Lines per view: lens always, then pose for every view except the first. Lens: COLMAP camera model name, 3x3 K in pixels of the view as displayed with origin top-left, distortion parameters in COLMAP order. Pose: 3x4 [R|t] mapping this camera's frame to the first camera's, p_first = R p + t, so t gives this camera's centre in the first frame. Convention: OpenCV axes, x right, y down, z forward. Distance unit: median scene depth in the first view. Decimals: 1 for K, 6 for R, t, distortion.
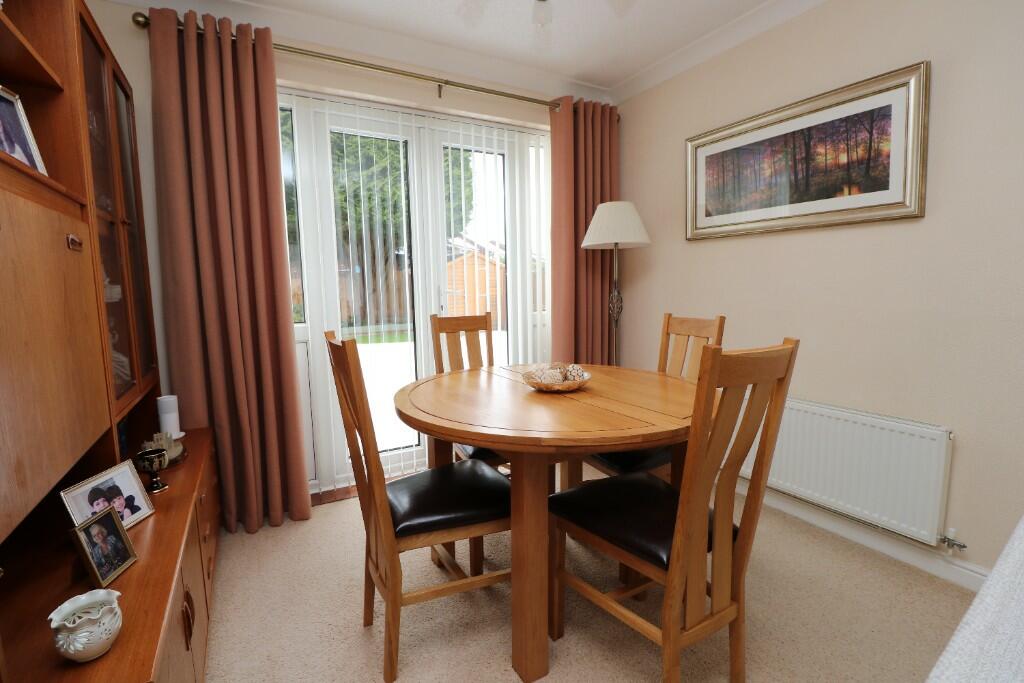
lens RADIAL K [[473.8, 0, 512.0], [0, 473.8, 341.5], [0, 0, 1]] dist [-0.015402, -0.000269]
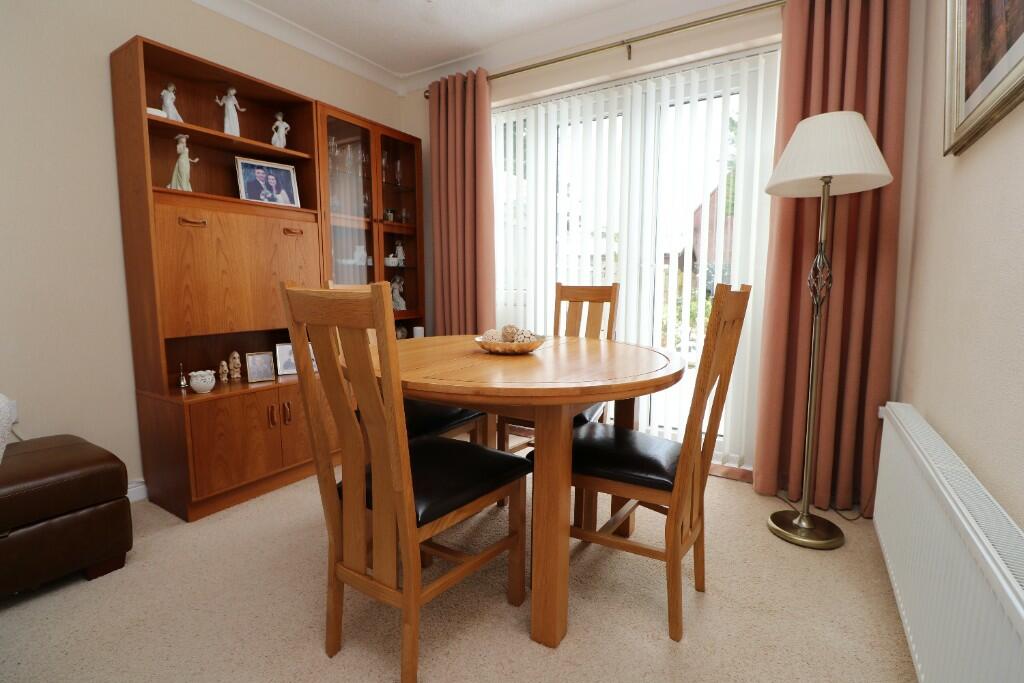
lens RADIAL K [[479.0, 0, 512.0], [0, 479.0, 341.5], [0, 0, 1]] dist [0.000746, -0.000115]
pose [[0.477794, 0.126706, -0.869286, 0.696041], [-0.112457, 0.990224, 0.082523, -0.003382], [0.871244, 0.058328, 0.487372, 0.374821]]
